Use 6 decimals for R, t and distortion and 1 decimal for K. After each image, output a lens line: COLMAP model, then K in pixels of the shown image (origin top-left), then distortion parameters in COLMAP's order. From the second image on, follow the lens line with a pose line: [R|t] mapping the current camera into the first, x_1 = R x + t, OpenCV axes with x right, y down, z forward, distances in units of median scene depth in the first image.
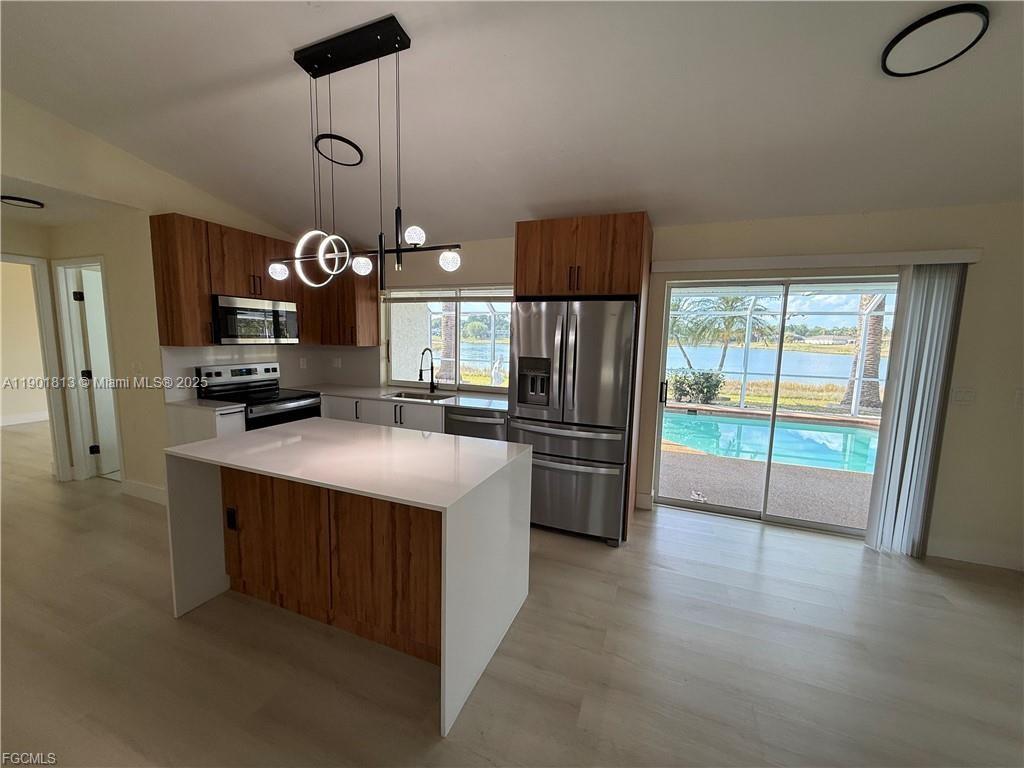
lens RADIAL K [[407.4, 0, 510.1], [0, 407.4, 385.4], [0, 0, 1]] dist [-0.001385, 0.000684]
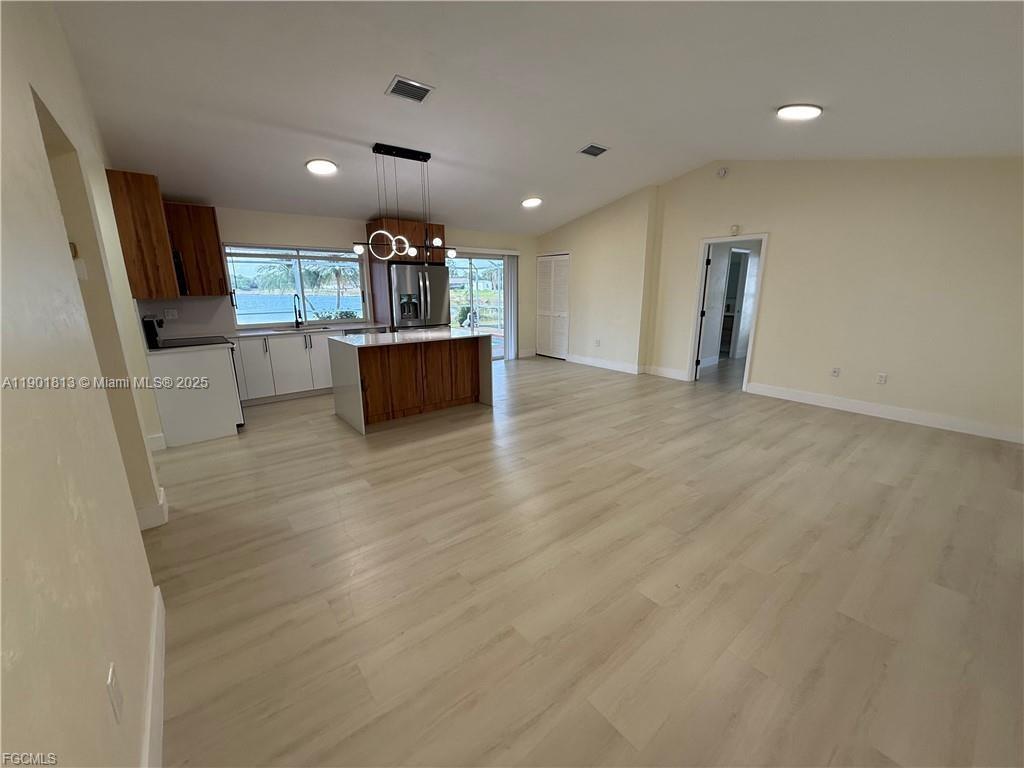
lens RADIAL K [[407.4, 0, 510.1], [0, 407.4, 385.4], [0, 0, 1]] dist [-0.001385, 0.000684]
pose [[0.491253, -0.228798, 0.840430, -1.364655], [0.120515, 0.973457, 0.194570, 0.033603], [-0.862639, 0.005701, 0.505787, -0.382353]]
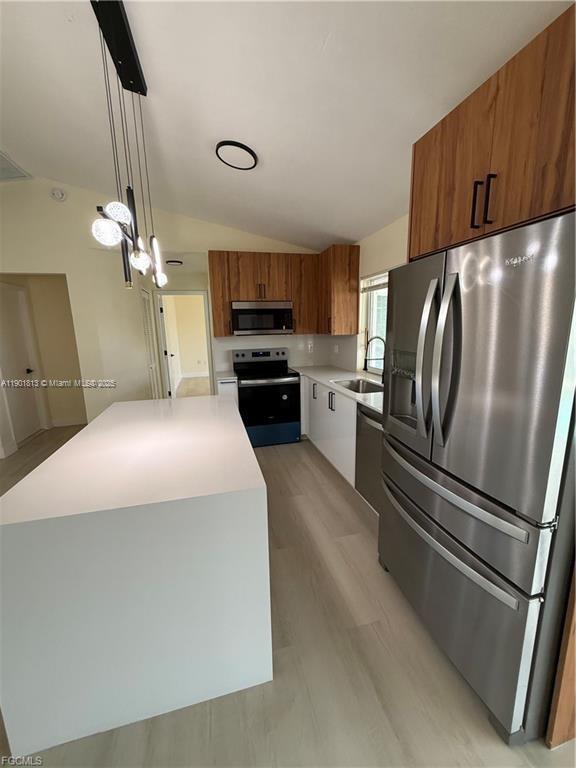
lens RADIAL K [[305.6, 0, 287.4], [0, 305.6, 382.1], [0, 0, 1]] dist [-0.001385, 0.000684]
pose [[0.590554, 0.112016, -0.799186, 0.327423], [-0.061216, 0.993684, 0.094042, -0.051032], [0.804673, -0.006614, 0.593682, 0.527913]]
